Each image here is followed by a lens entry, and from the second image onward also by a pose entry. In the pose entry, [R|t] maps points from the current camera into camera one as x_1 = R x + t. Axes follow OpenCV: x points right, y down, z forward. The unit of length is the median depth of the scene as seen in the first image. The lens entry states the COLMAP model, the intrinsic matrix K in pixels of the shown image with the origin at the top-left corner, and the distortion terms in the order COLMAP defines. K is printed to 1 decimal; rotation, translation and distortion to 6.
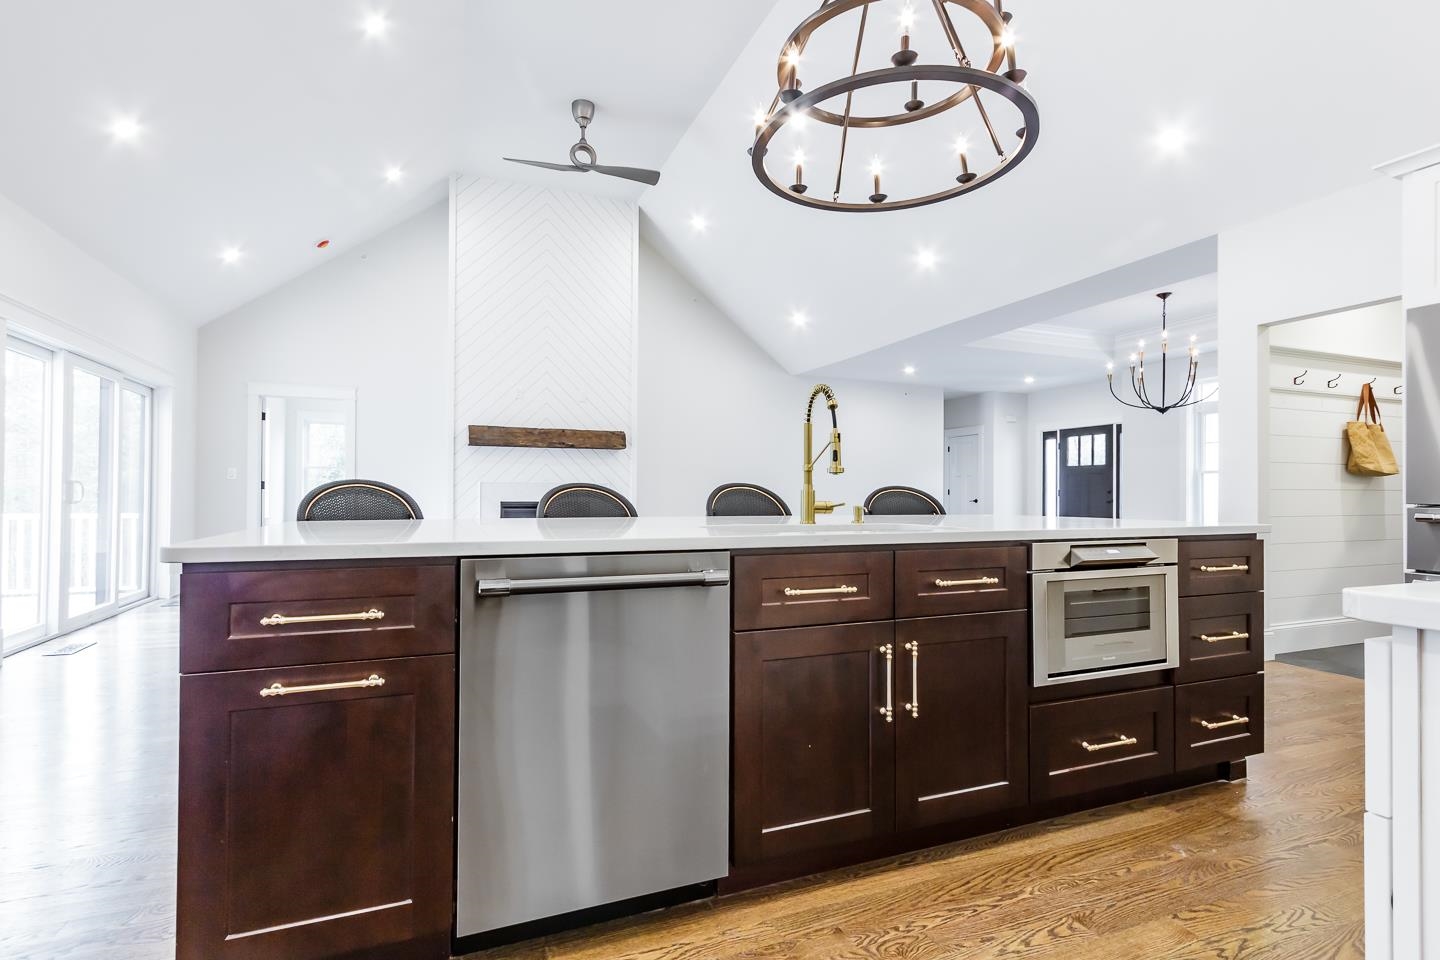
lens RADIAL K [[686.3, 0, 722.3], [0, 686.3, 487.1], [0, 0, 1]] dist [0.000323, -0.000029]
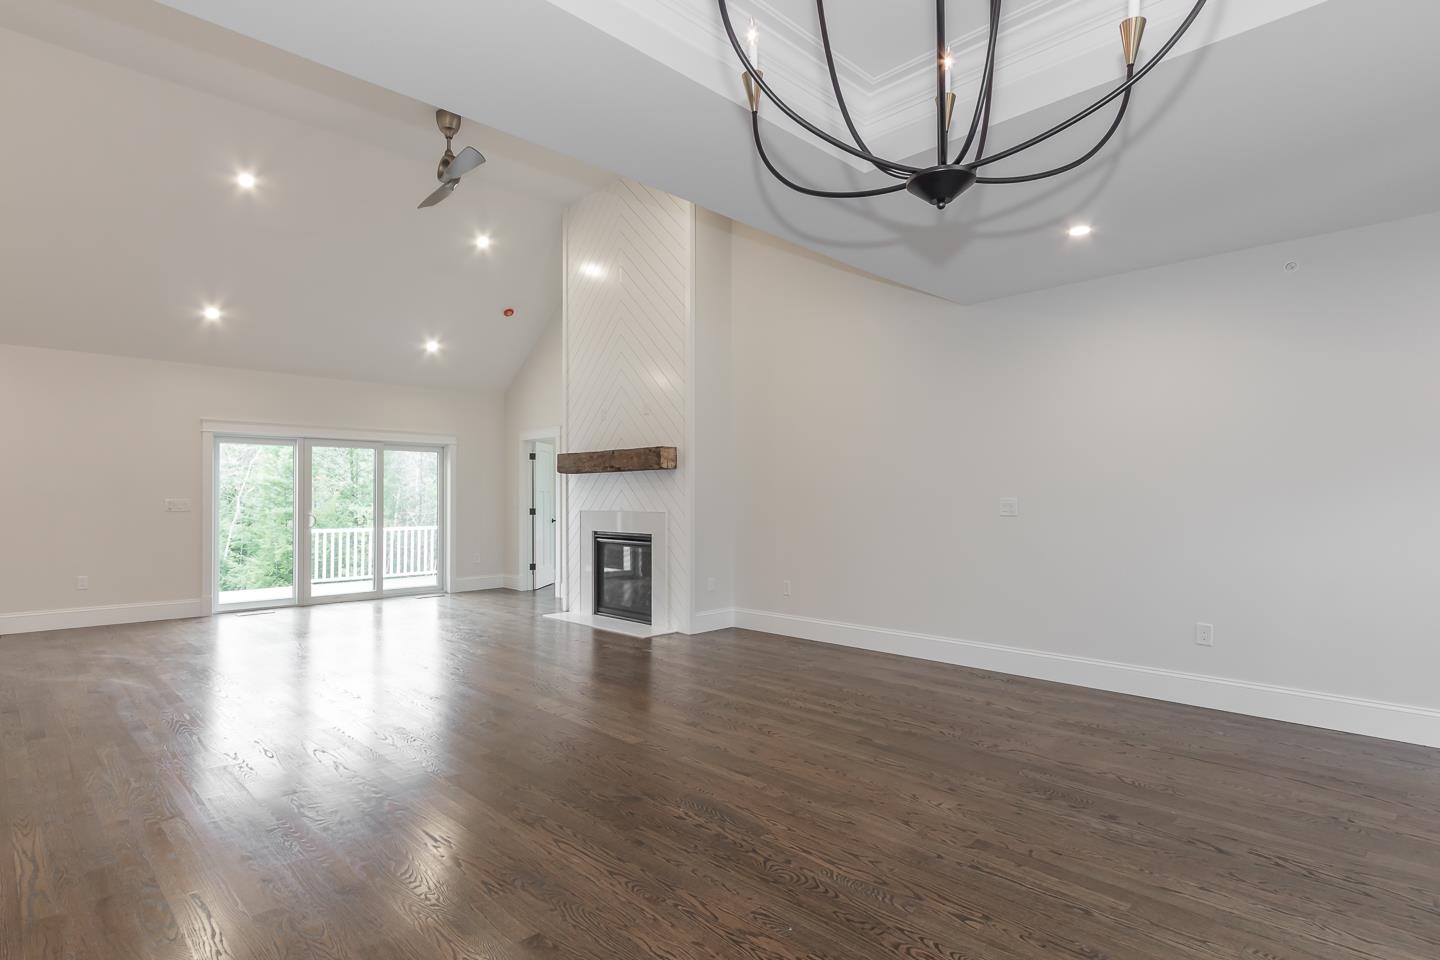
lens RADIAL K [[736.9, 0, 719.6], [0, 736.9, 480.1], [0, 0, 1]] dist [0.021474, 0.000493]
pose [[0.369707, -0.023185, -0.928859, 0.674793], [0.015943, 0.999700, -0.018607, -0.027486], [0.929012, -0.007930, 0.369965, 0.782361]]
